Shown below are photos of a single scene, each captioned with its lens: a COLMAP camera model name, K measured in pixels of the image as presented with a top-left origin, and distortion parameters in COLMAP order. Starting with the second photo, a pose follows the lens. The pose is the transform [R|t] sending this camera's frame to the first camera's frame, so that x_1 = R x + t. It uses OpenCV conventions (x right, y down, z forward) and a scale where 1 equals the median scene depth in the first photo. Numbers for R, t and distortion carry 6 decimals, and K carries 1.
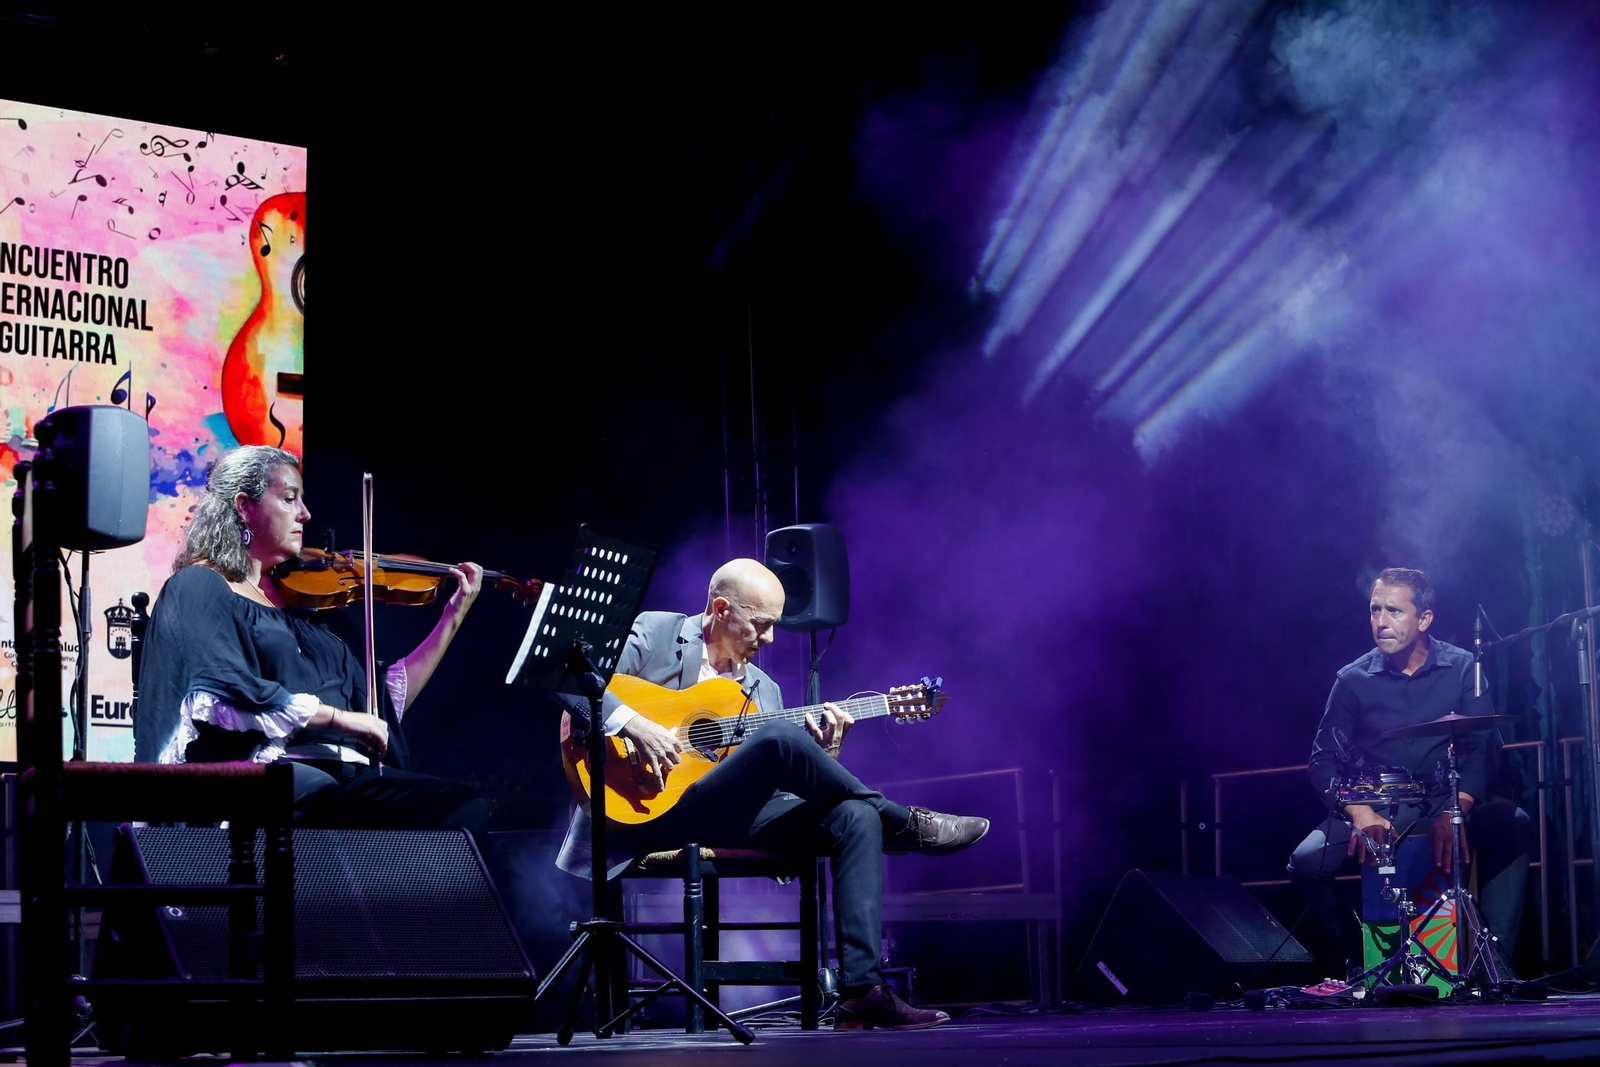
lens RADIAL K [[3334.4, 0, 800.0], [0, 3334.4, 533.5], [0, 0, 1]] dist [-0.260420, -0.133443]
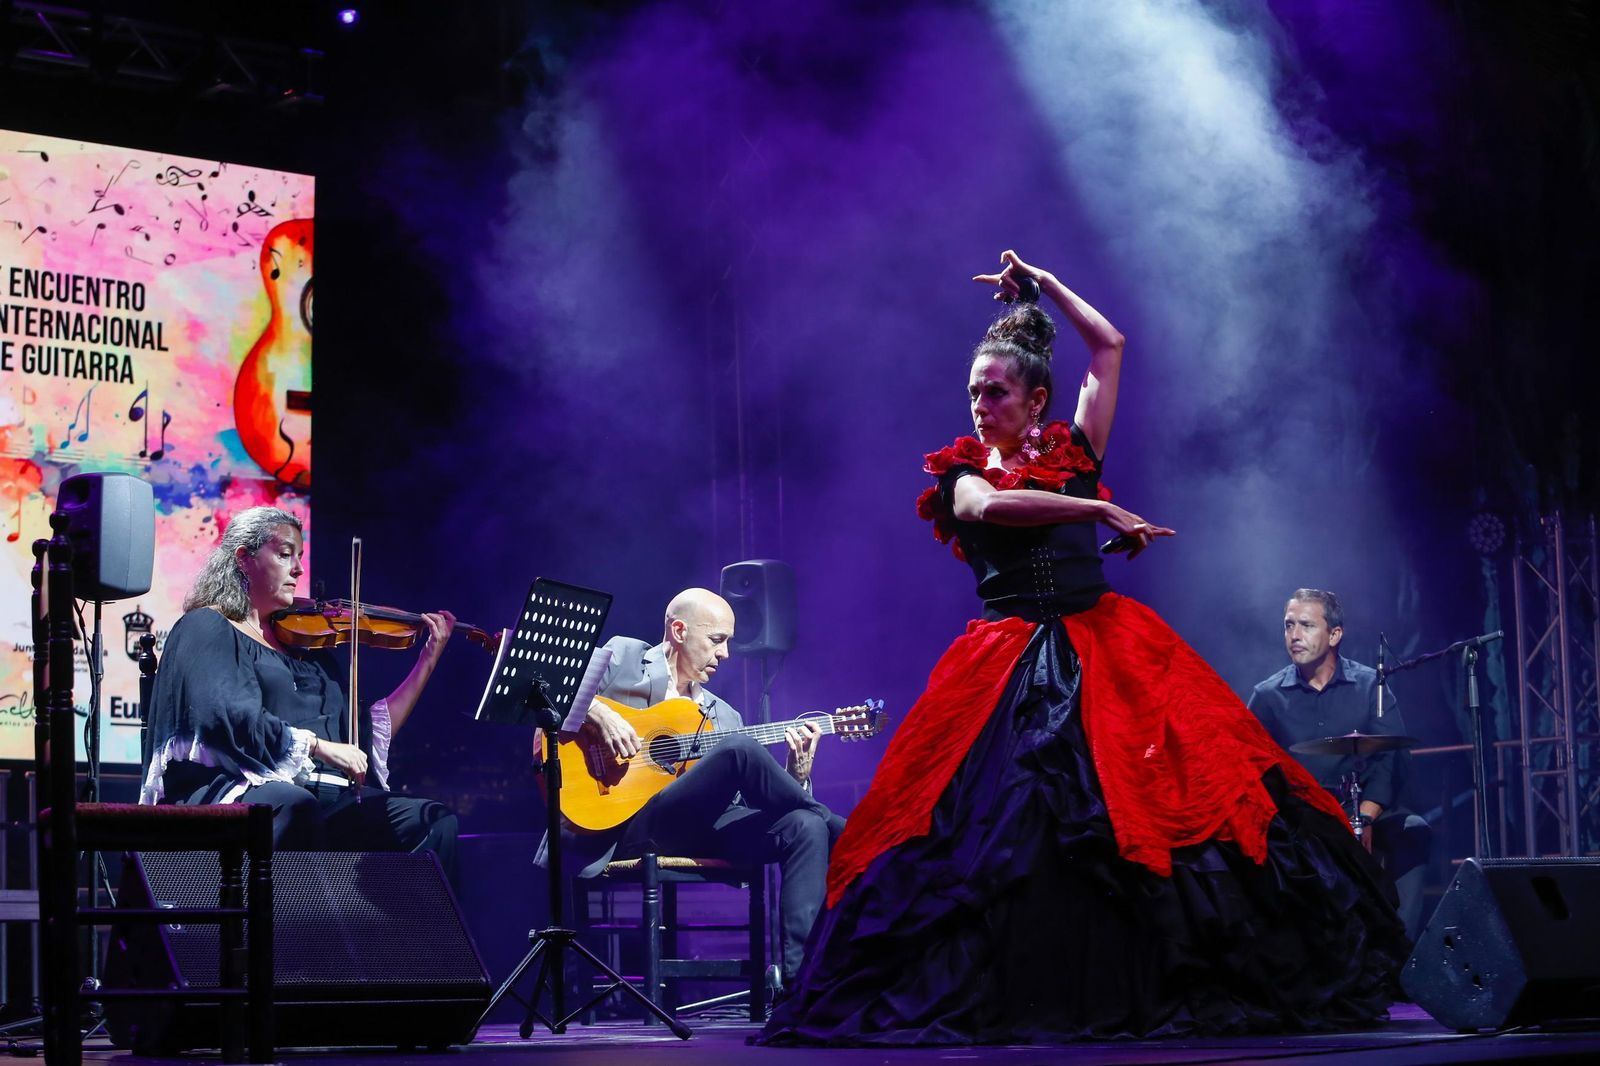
lens RADIAL K [[3334.4, 0, 800.0], [0, 3334.4, 533.0], [0, 0, 1]] dist [-0.260420, -0.133443]
pose [[0.999969, 0.001592, -0.007726, 0.029311], [-0.001524, 0.999961, 0.008673, -0.025784], [0.007739, -0.008661, 0.999933, -0.114719]]
